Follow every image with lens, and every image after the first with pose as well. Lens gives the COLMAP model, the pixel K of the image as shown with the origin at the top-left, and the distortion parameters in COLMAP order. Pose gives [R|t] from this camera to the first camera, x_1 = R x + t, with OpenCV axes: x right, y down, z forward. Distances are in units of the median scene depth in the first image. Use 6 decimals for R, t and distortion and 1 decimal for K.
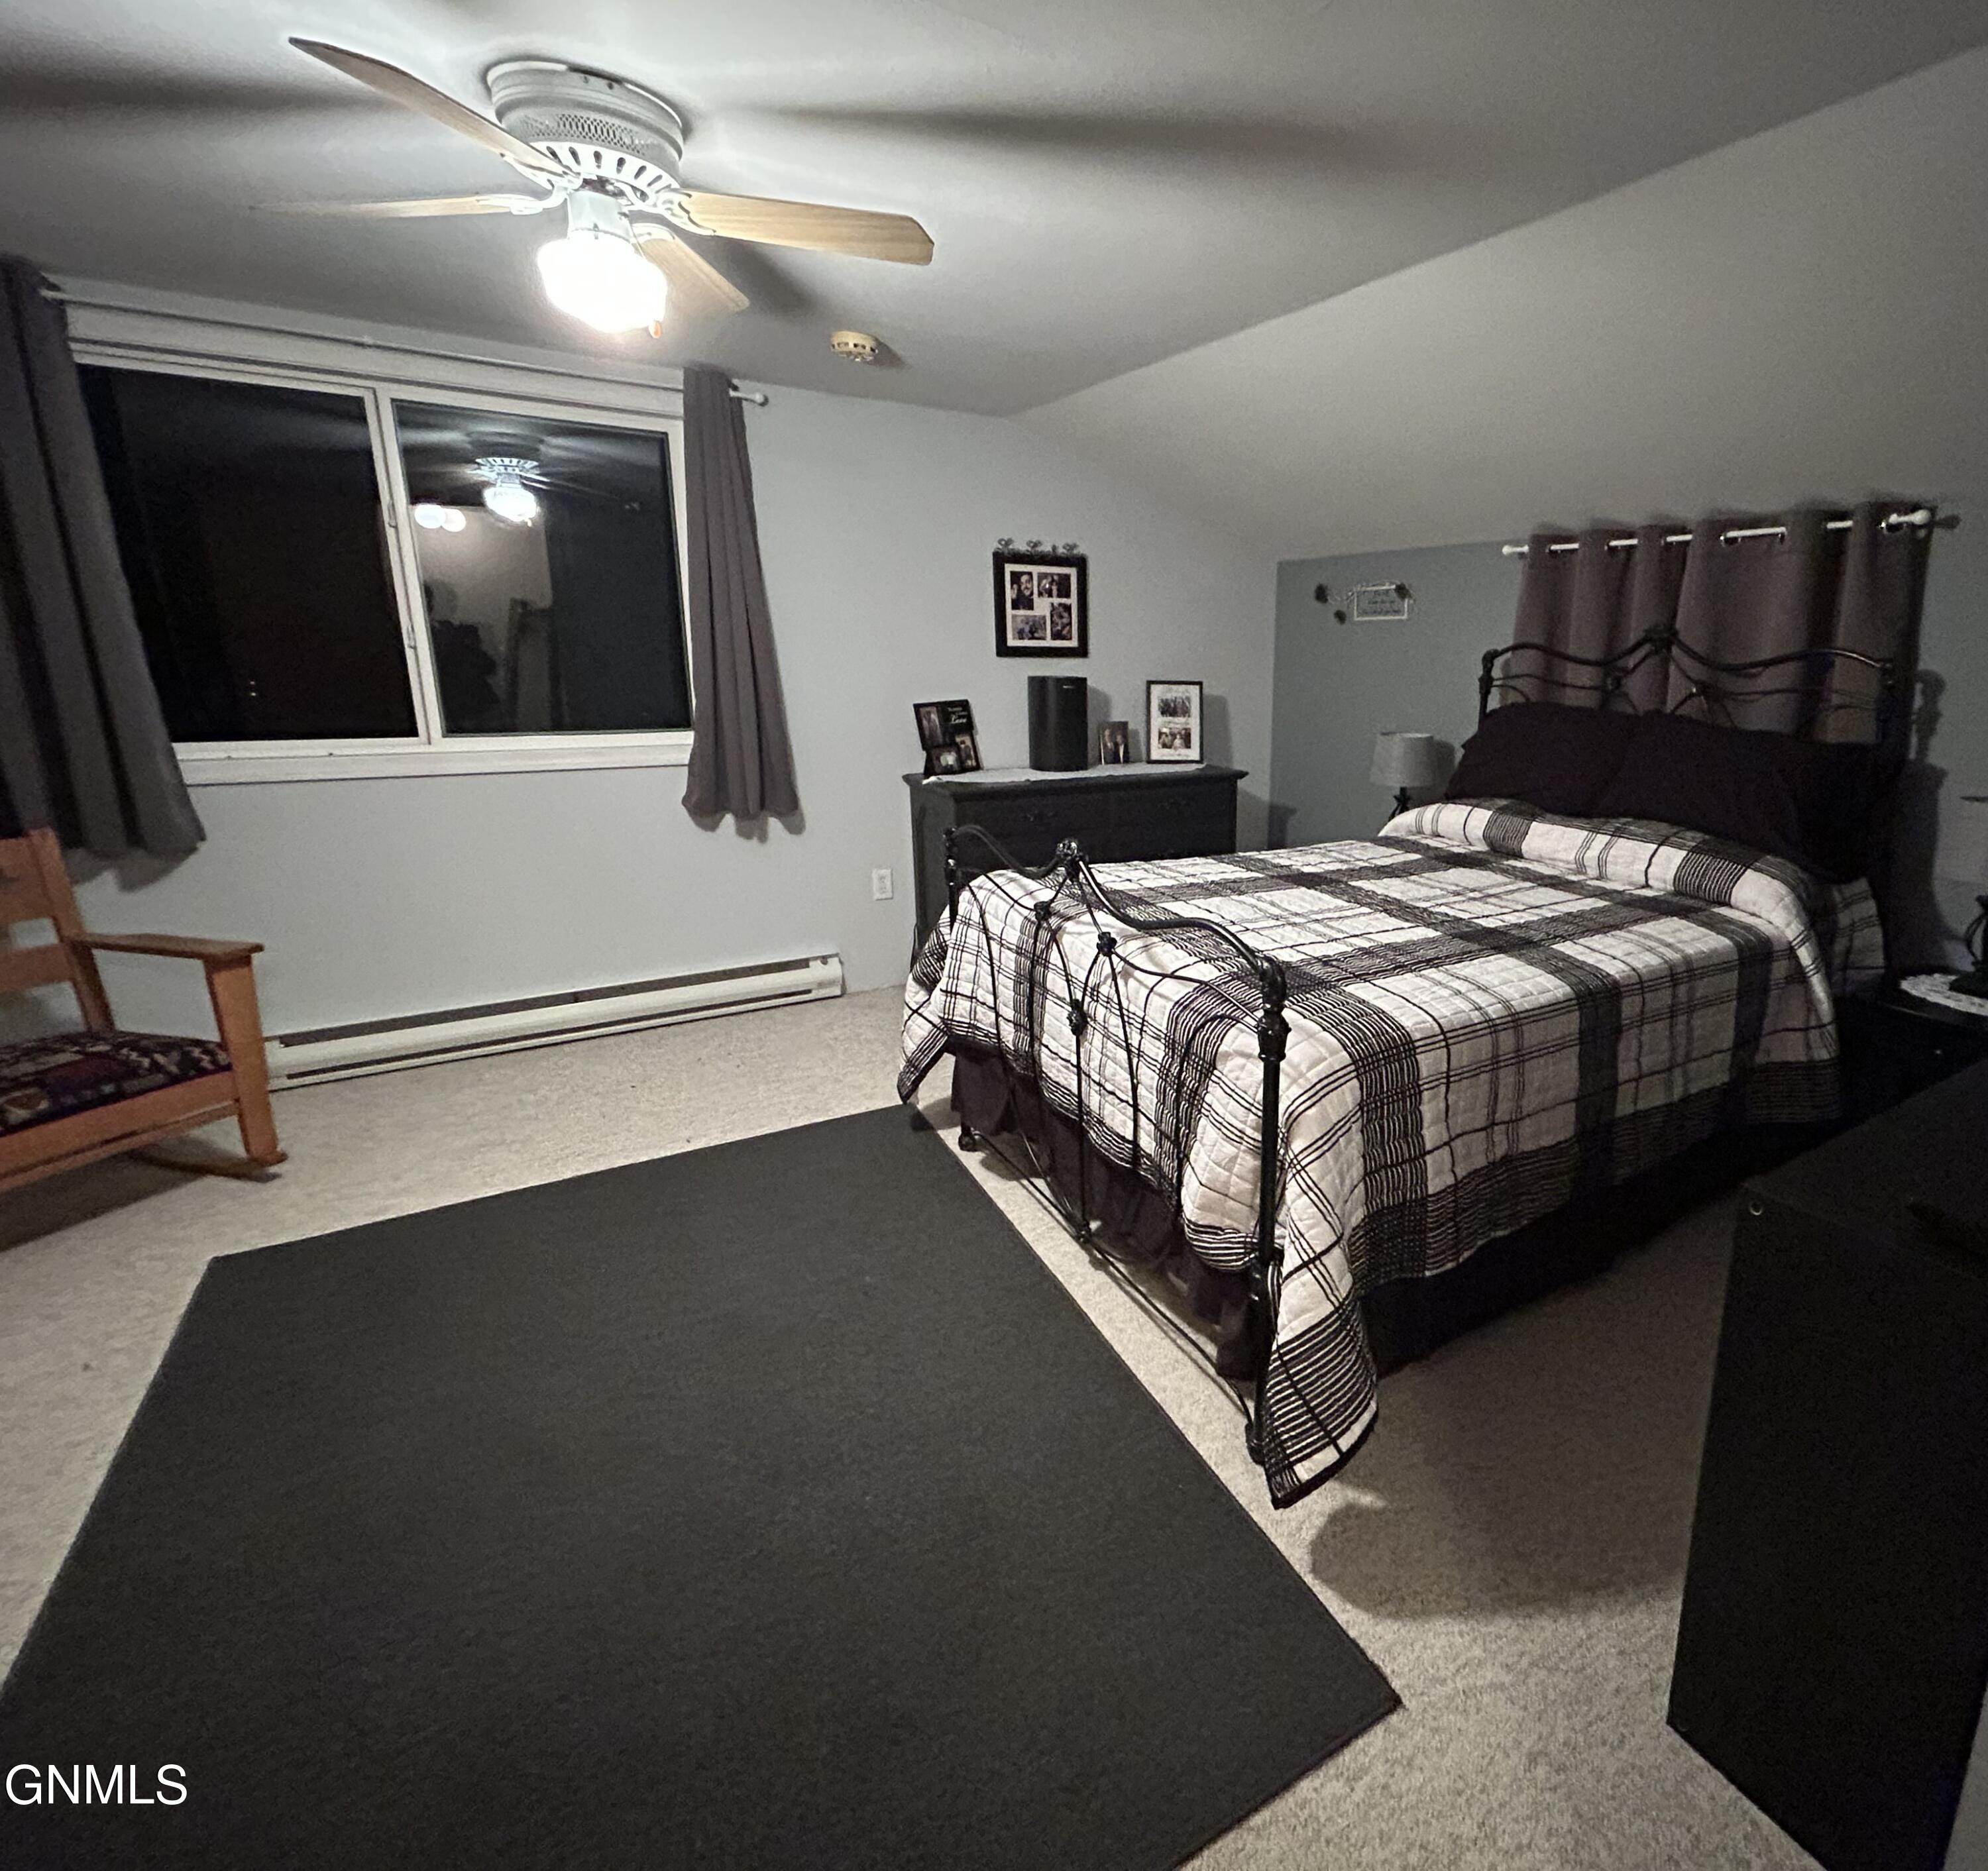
lens RADIAL K [[1085.5, 0, 992.6], [0, 1085.5, 956.9], [0, 0, 1]] dist [0.003533, -0.001872]
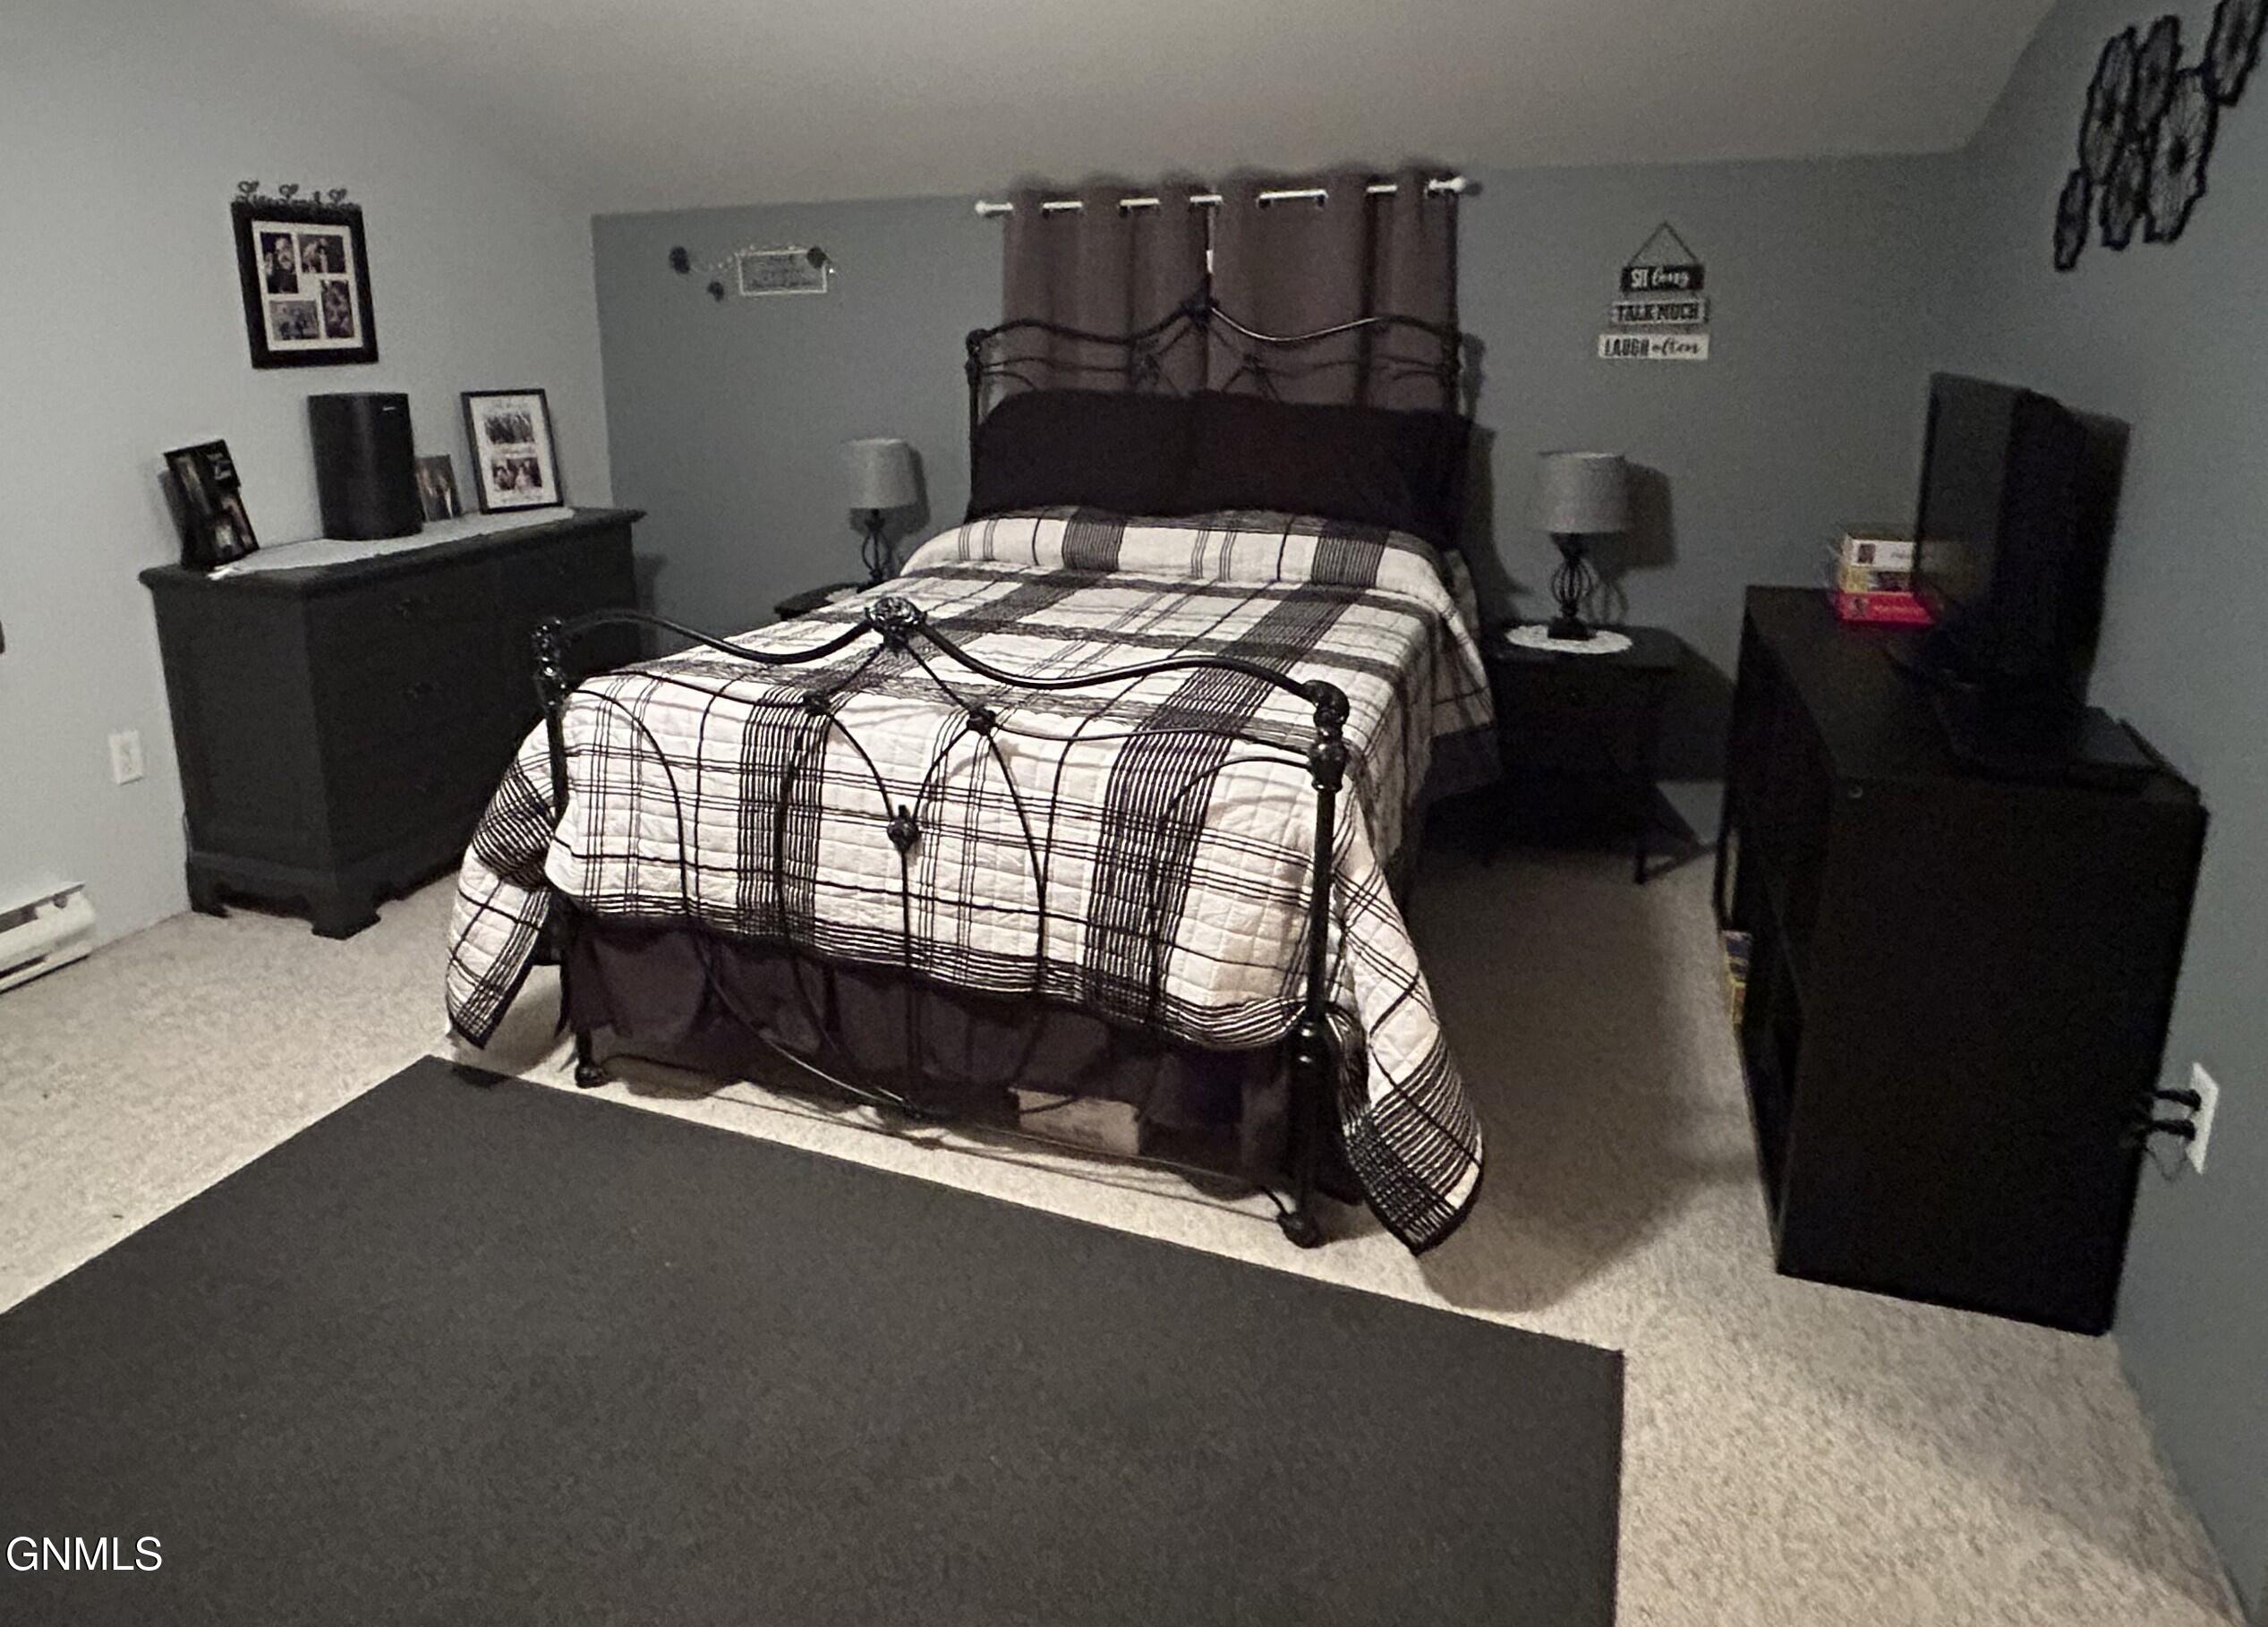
lens RADIAL K [[1482.7, 0, 1132.0], [0, 1482.7, 796.3], [0, 0, 1]] dist [0.008783, -0.010935]
pose [[0.816618, -0.207247, 0.538687, -0.207321], [0.193349, 0.977612, 0.083008, -0.013597], [-0.543831, 0.036369, 0.838407, 0.014960]]
